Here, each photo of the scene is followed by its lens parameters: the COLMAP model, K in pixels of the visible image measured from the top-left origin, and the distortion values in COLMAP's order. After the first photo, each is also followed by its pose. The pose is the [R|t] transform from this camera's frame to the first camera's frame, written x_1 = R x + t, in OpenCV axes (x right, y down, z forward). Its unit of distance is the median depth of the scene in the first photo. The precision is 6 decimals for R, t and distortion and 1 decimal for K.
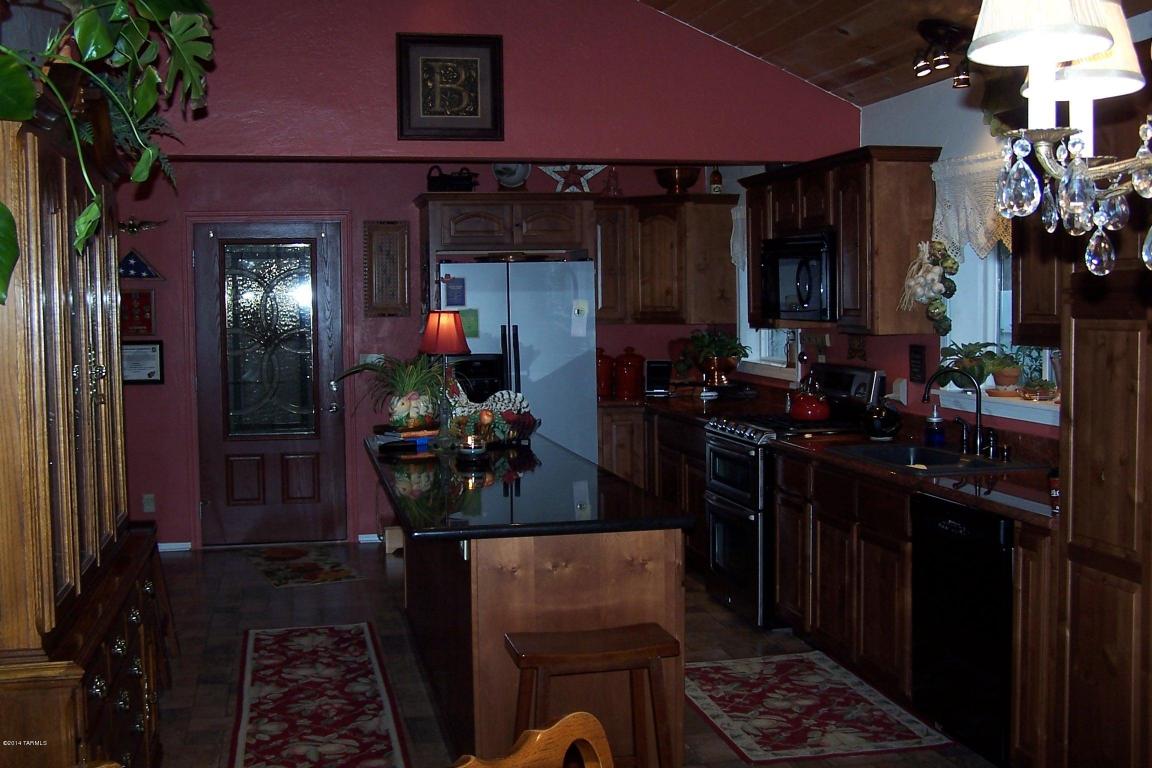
lens RADIAL K [[1281.2, 0, 572.6], [0, 1281.2, 351.6], [0, 0, 1]] dist [-0.196637, 0.392864]
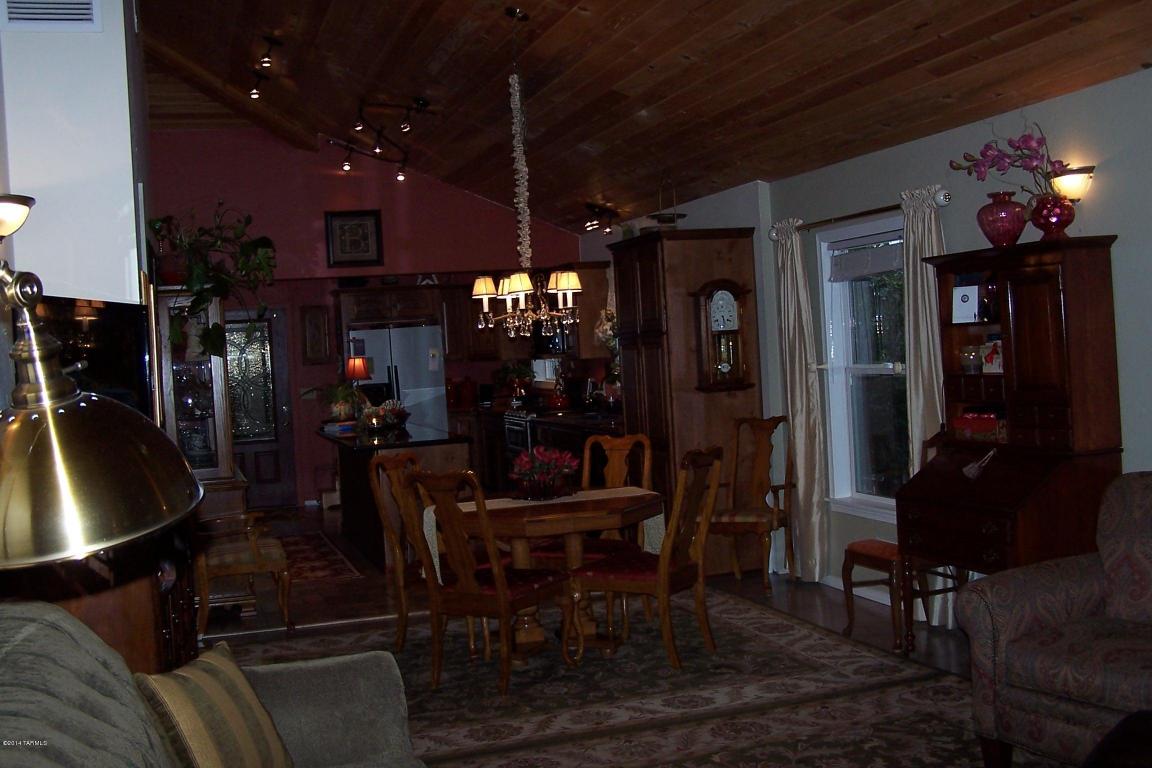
lens RADIAL K [[1281.2, 0, 572.6], [0, 1281.2, 351.6], [0, 0, 1]] dist [-0.196637, 0.392864]
pose [[0.994960, -0.047775, 0.088159, 0.045131], [0.051033, 0.998081, -0.035077, 0.036435], [-0.086314, 0.039399, 0.995489, -0.788525]]
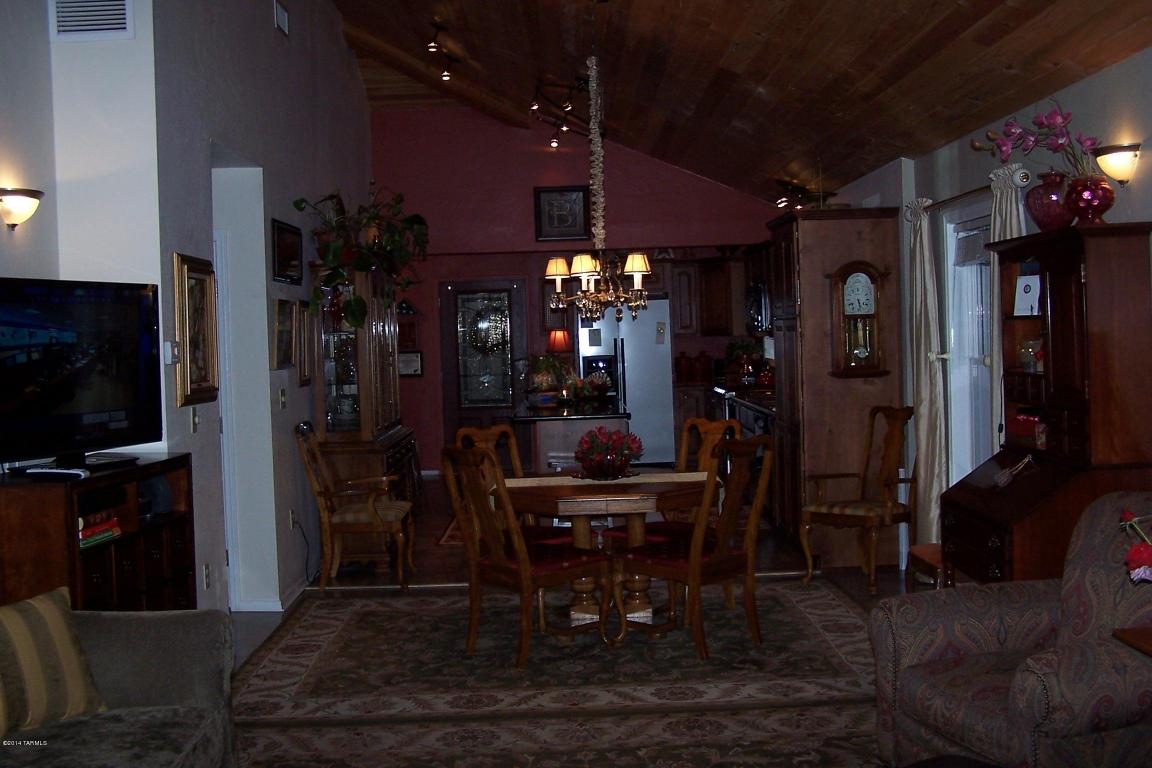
lens RADIAL K [[1281.2, 0, 572.6], [0, 1281.2, 351.6], [0, 0, 1]] dist [-0.196637, 0.392864]
pose [[0.978170, -0.016829, -0.207123, 0.278696], [0.013017, 0.999720, -0.019753, 0.034543], [0.207398, 0.016626, 0.978115, -0.779905]]
